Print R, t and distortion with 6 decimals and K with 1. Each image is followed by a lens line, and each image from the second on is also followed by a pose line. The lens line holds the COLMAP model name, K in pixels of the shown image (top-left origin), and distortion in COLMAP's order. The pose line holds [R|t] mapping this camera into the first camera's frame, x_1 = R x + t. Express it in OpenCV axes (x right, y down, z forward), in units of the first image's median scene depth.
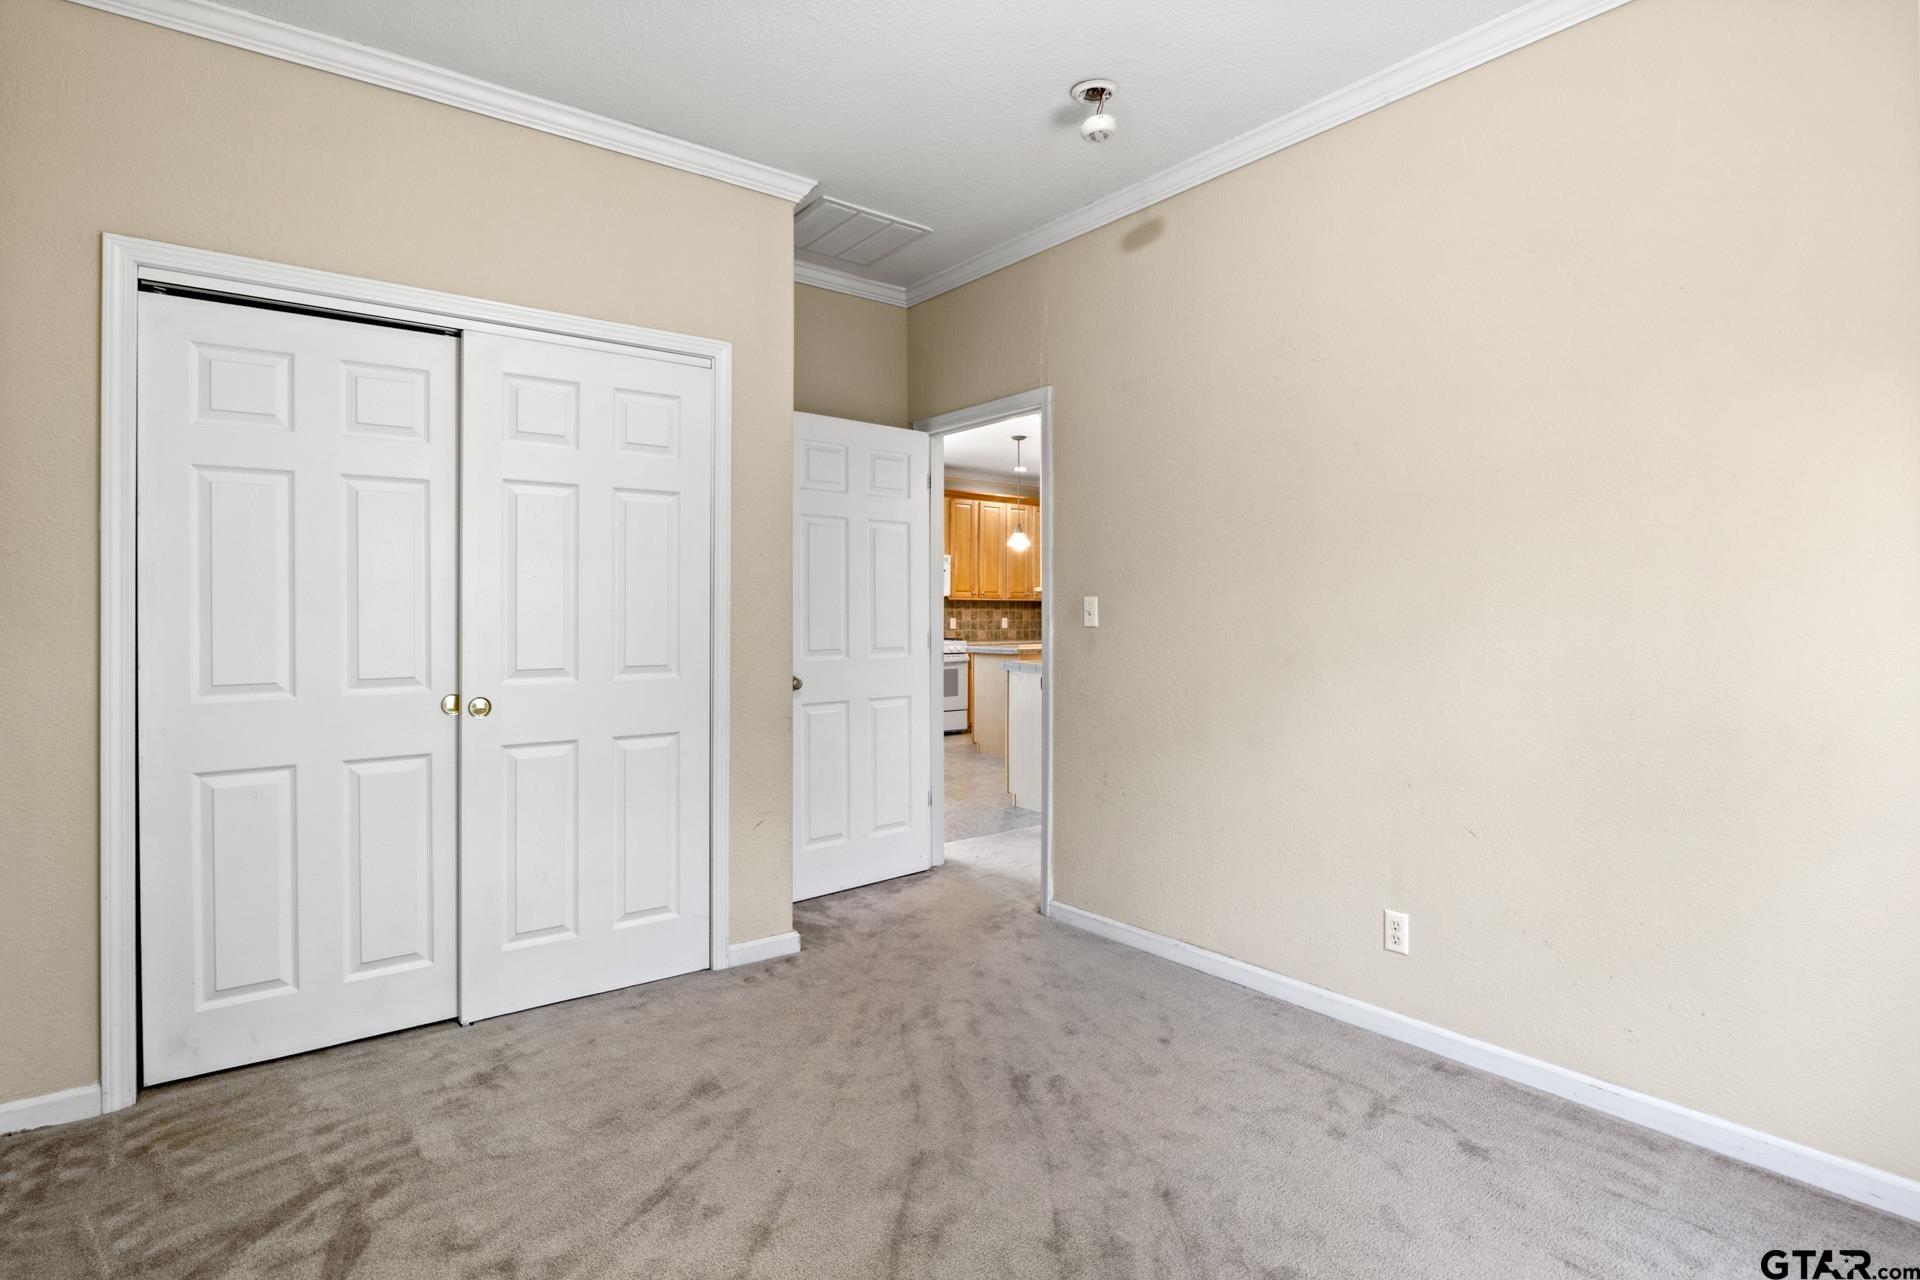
lens RADIAL K [[962.3, 0, 961.1], [0, 962.3, 634.1], [0, 0, 1]] dist [0.002610, 0.000364]
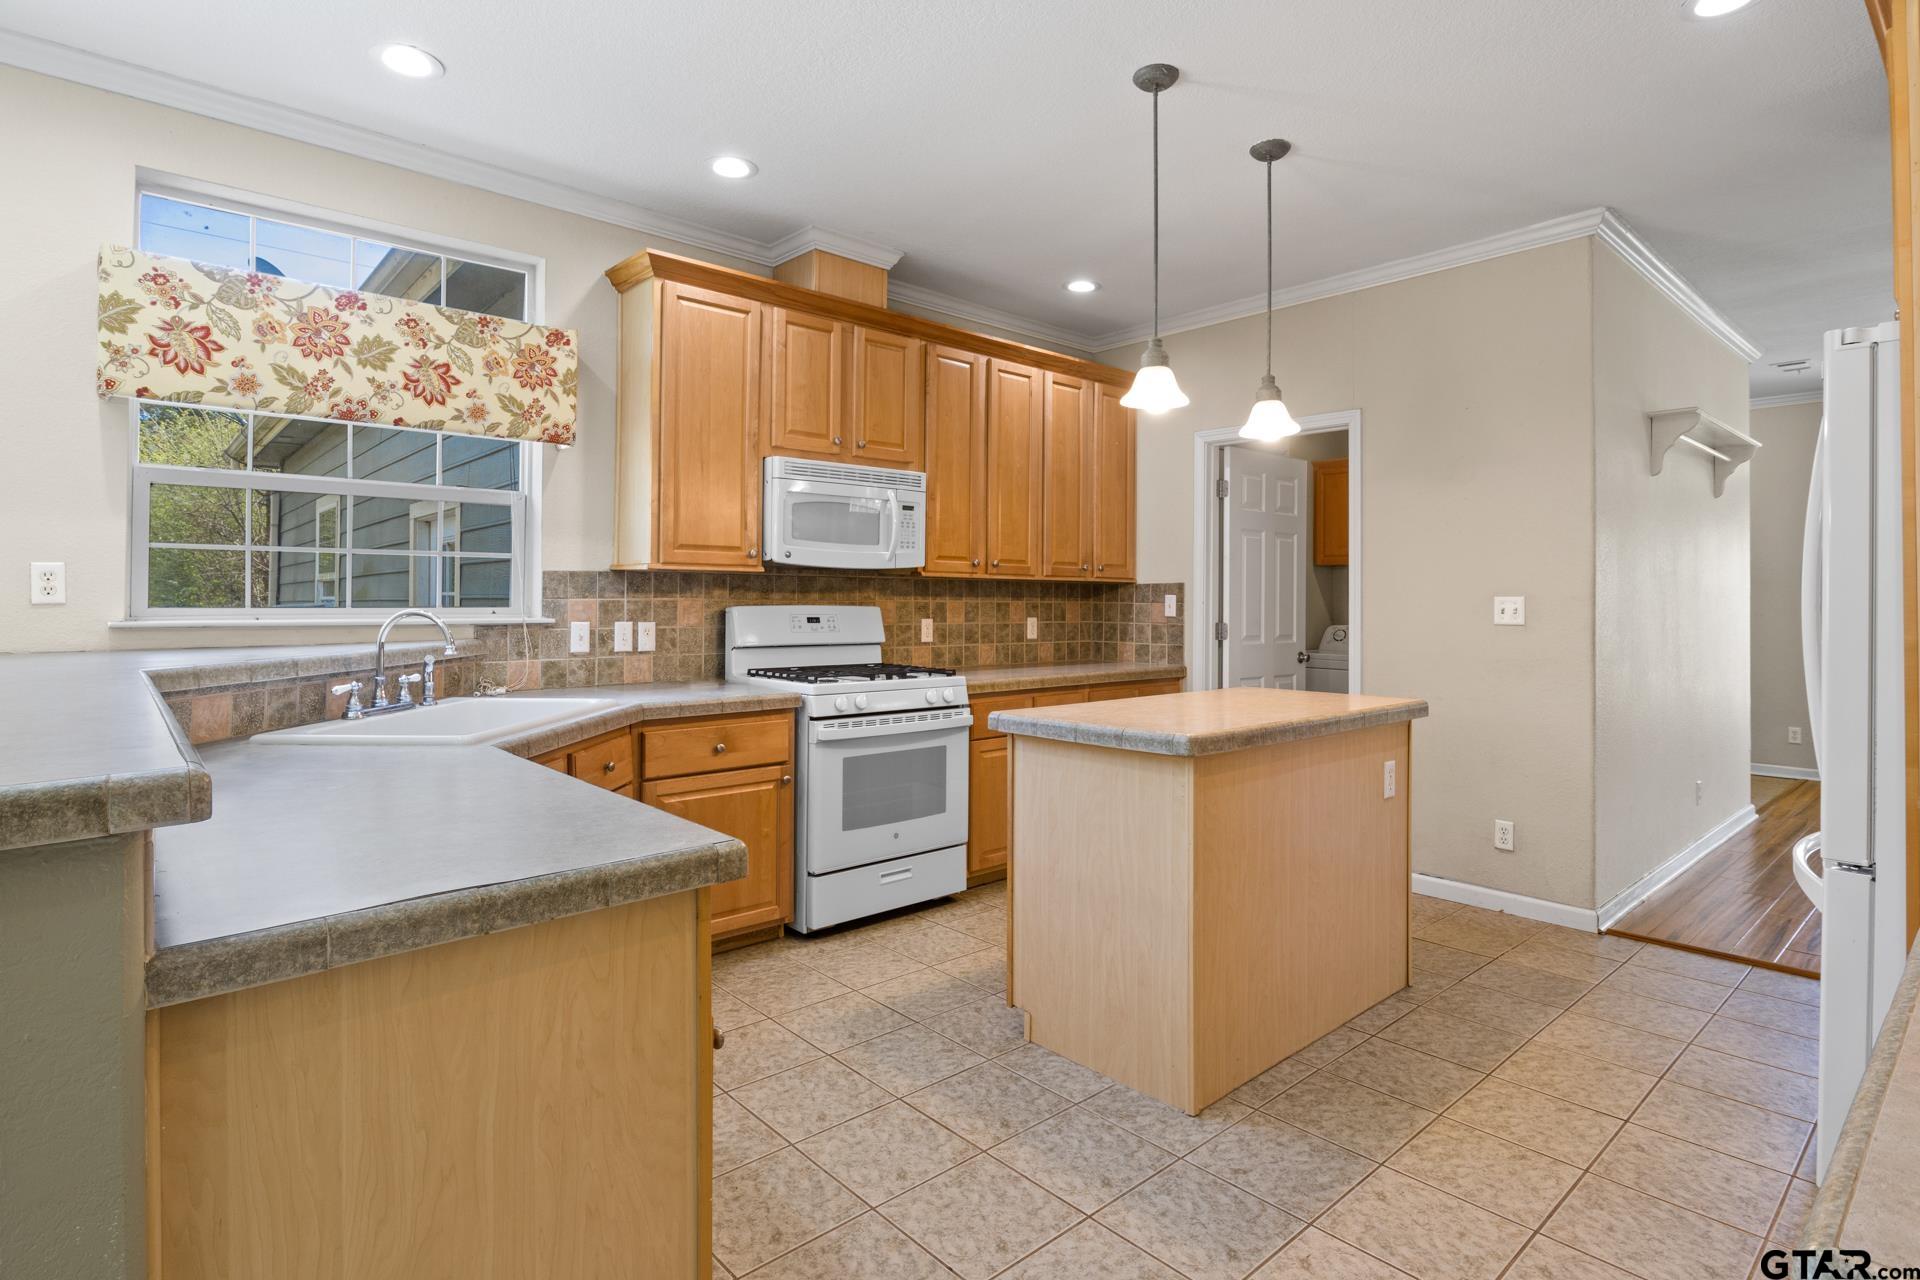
lens RADIAL K [[962.3, 0, 947.0], [0, 962.3, 603.7], [0, 0, 1]] dist [0.002610, 0.000364]
pose [[0.997819, 0.009491, 0.065321, -0.027957], [-0.008724, 0.999890, -0.012016, -0.018109], [-0.065428, 0.011420, 0.997792, 0.547545]]
